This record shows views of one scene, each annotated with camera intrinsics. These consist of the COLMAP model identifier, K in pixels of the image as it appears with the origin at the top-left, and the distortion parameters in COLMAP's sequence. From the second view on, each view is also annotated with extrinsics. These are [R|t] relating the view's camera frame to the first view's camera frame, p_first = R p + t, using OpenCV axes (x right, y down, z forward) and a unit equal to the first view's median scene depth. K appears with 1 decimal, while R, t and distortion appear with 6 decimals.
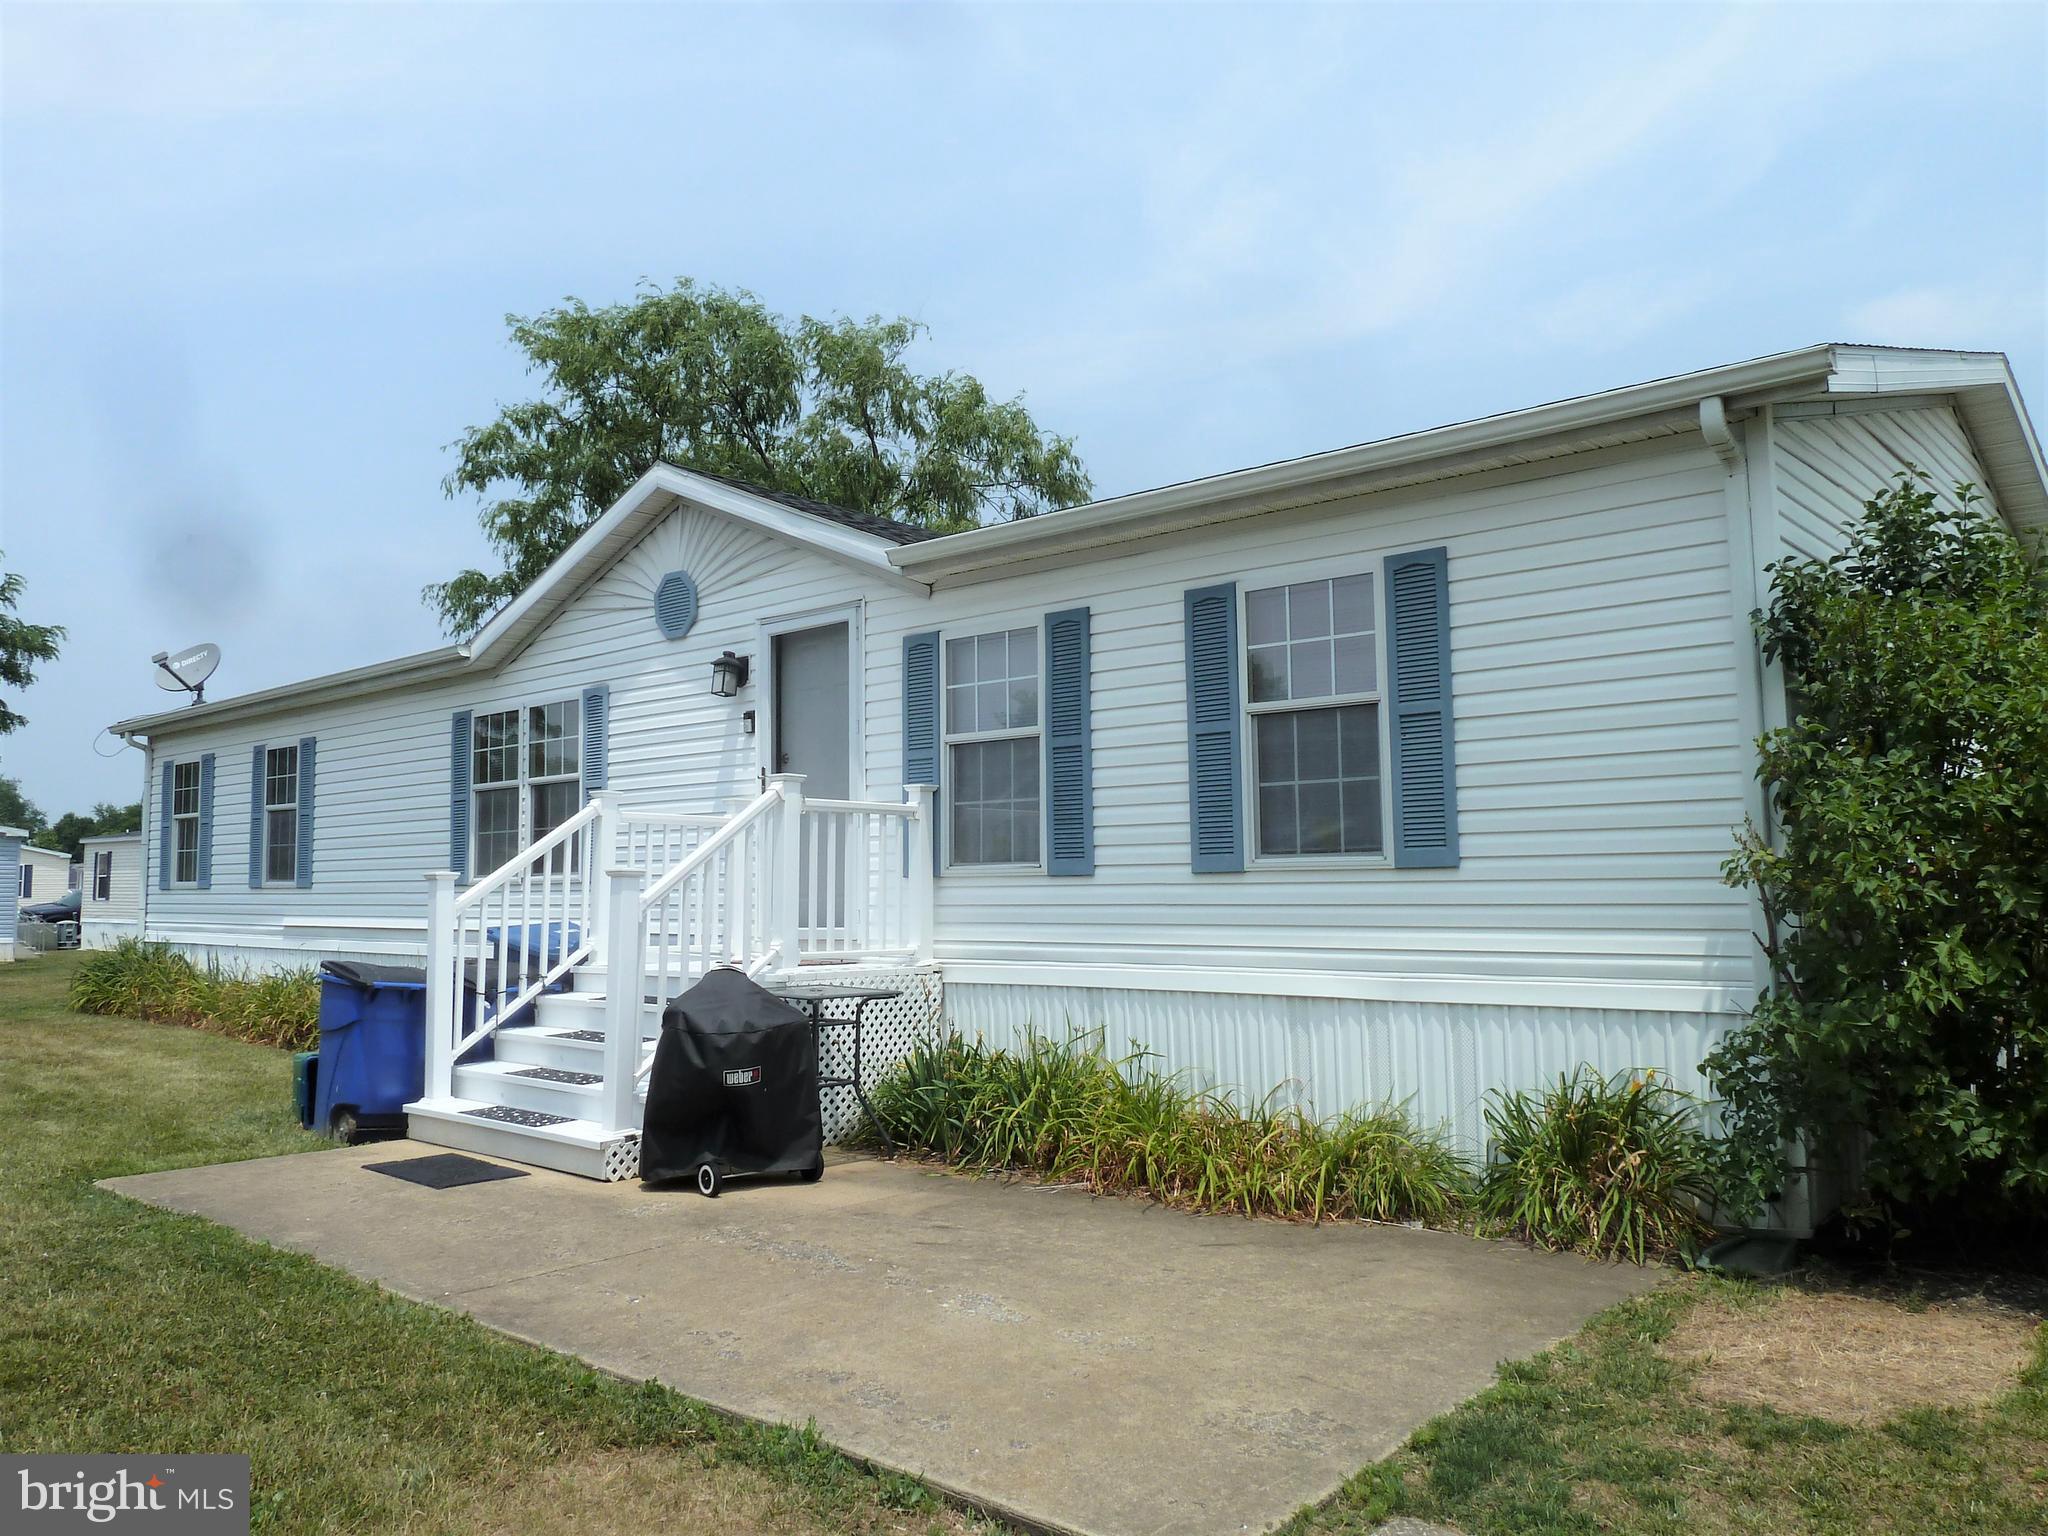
lens RADIAL K [[1528.9, 0, 1026.4], [0, 1528.9, 756.6], [0, 0, 1]] dist [-0.037373, 0.007302]
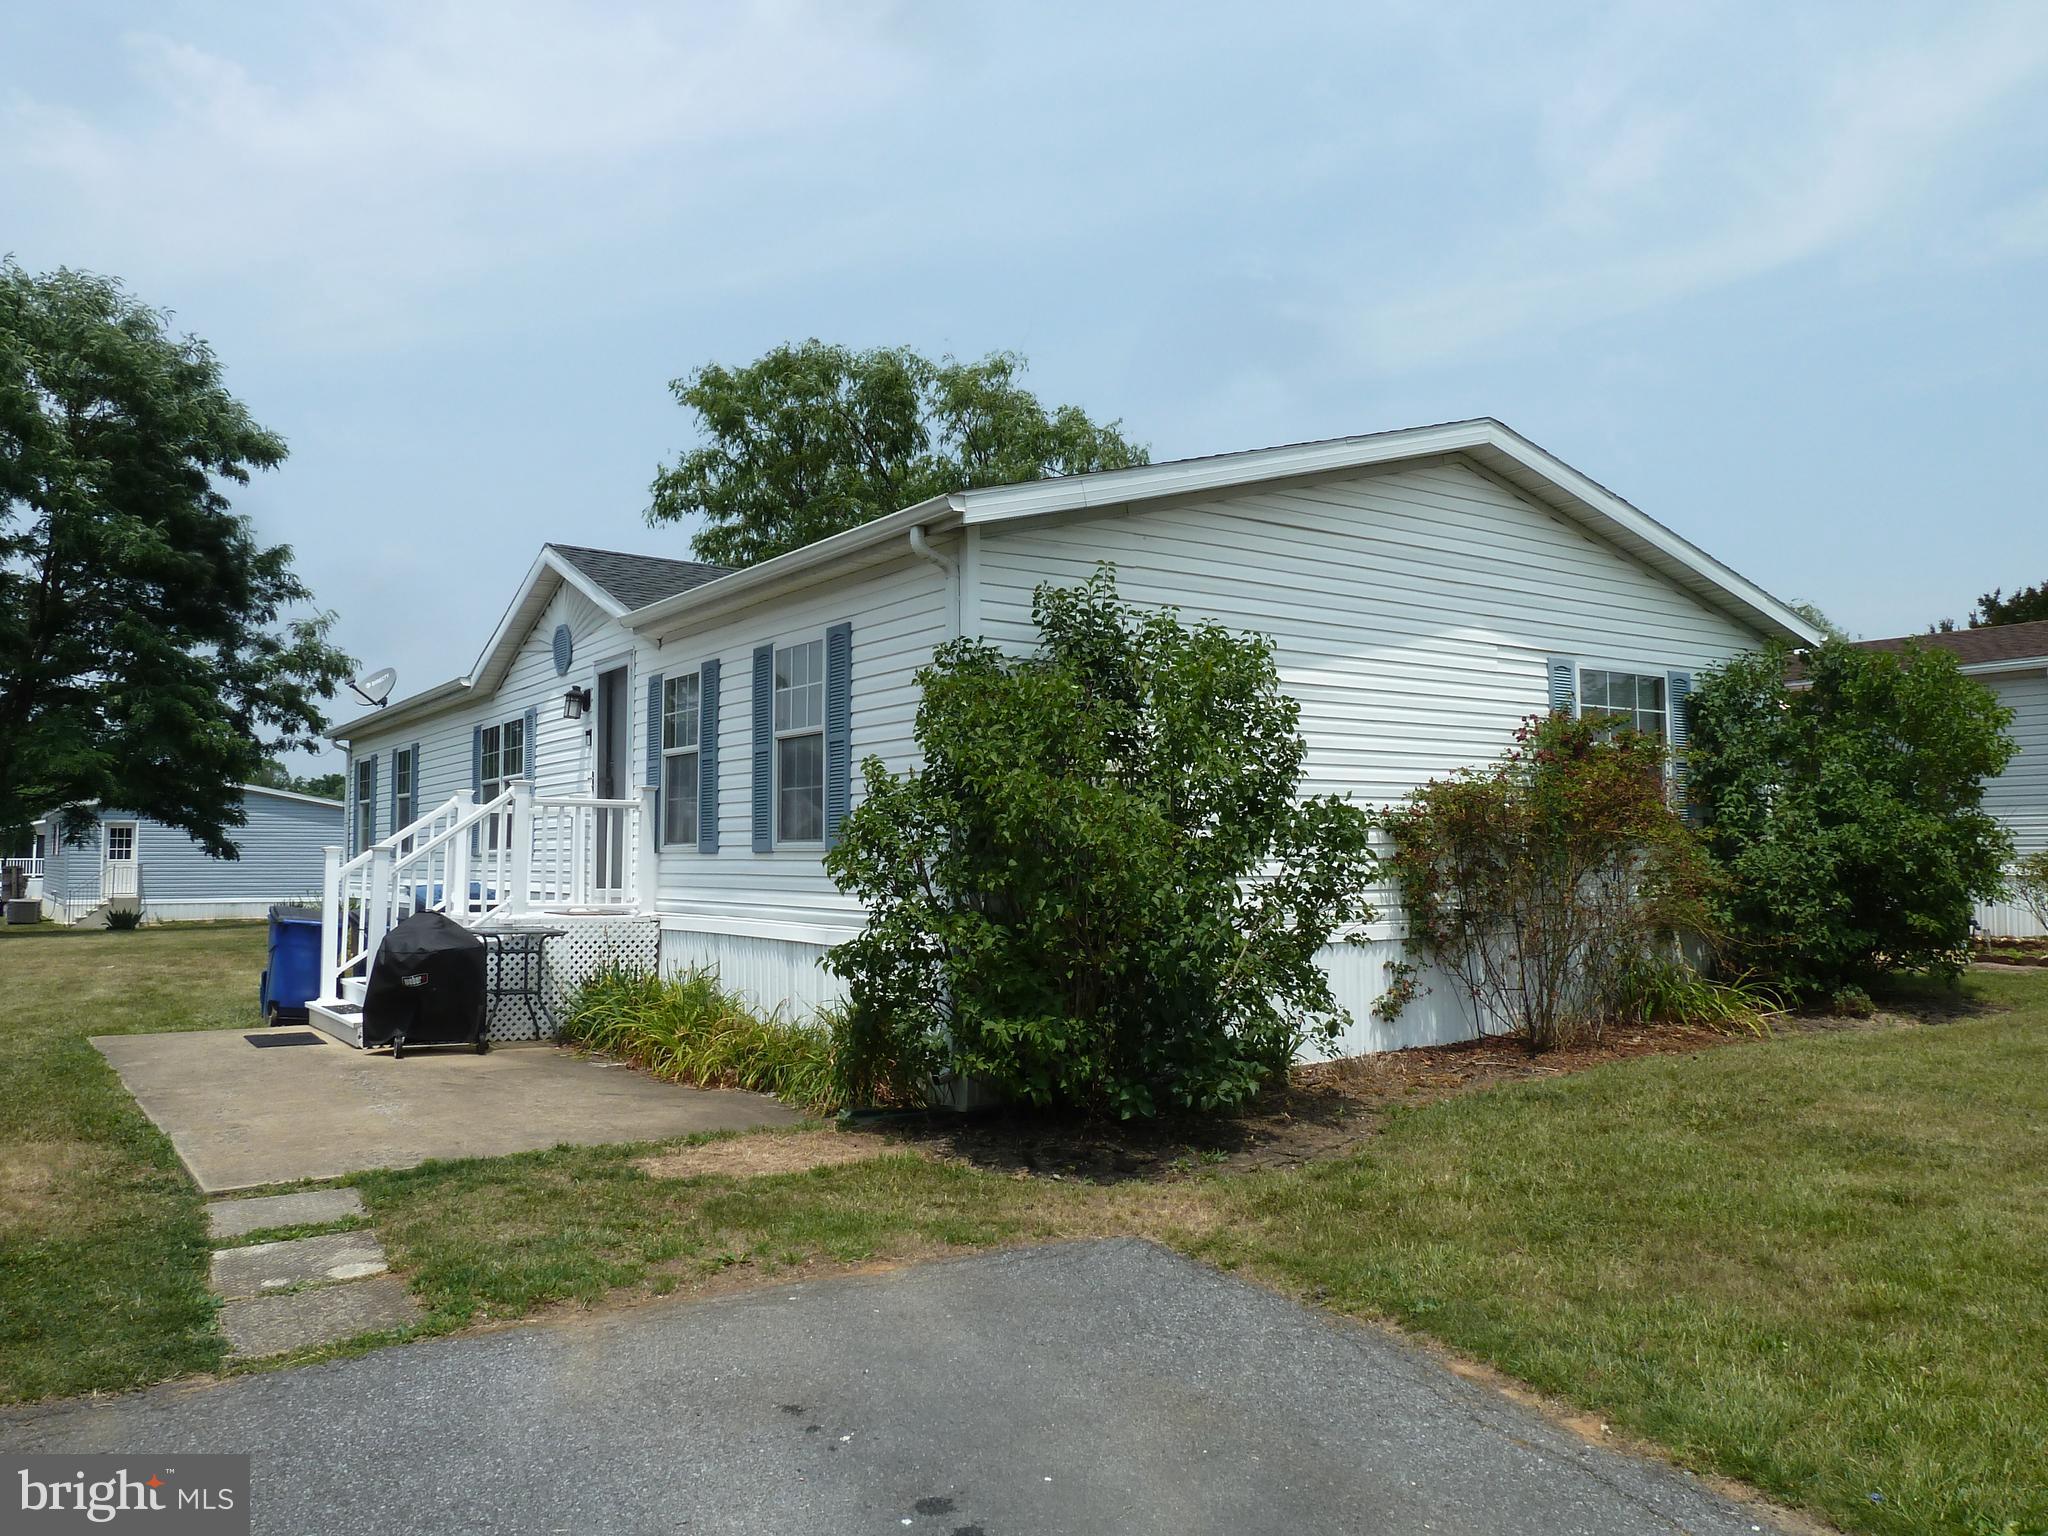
lens RADIAL K [[1503.5, 0, 1024.0], [0, 1503.5, 768.0], [0, 0, 1]] dist [0.001662, 0.001930]
pose [[0.970188, -0.004797, -0.242304, 0.555542], [0.010945, 0.999651, 0.024031, -0.025272], [0.242105, -0.025967, 0.969903, -0.224814]]
